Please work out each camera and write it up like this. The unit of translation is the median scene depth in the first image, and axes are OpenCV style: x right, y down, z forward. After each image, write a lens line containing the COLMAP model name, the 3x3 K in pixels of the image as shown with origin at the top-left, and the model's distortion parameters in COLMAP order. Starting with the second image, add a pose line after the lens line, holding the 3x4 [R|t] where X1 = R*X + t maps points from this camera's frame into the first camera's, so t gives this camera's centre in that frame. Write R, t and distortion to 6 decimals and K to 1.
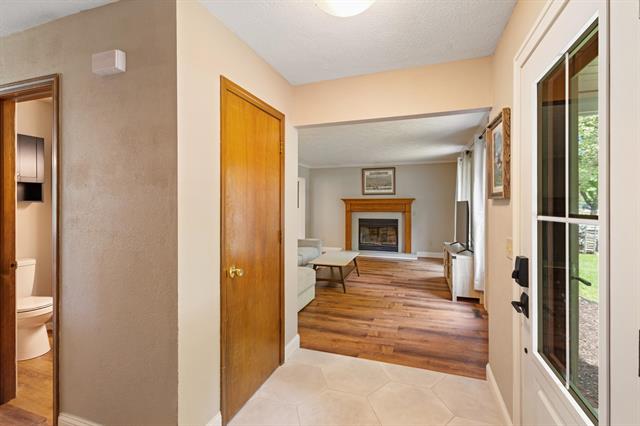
lens RADIAL K [[293.9, 0, 322.6], [0, 293.9, 208.2], [0, 0, 1]] dist [0.003573, 0.000060]
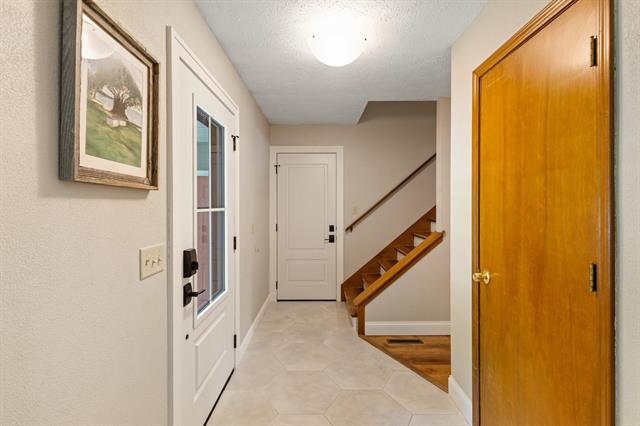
lens RADIAL K [[293.9, 0, 320.4], [0, 293.9, 208.1], [0, 0, 1]] dist [0.003573, 0.000060]
pose [[-0.943488, 0.000361, -0.331407, 0.415737], [-0.004157, 0.999908, 0.012922, 0.001129], [0.331381, 0.013570, -0.943400, 1.542091]]
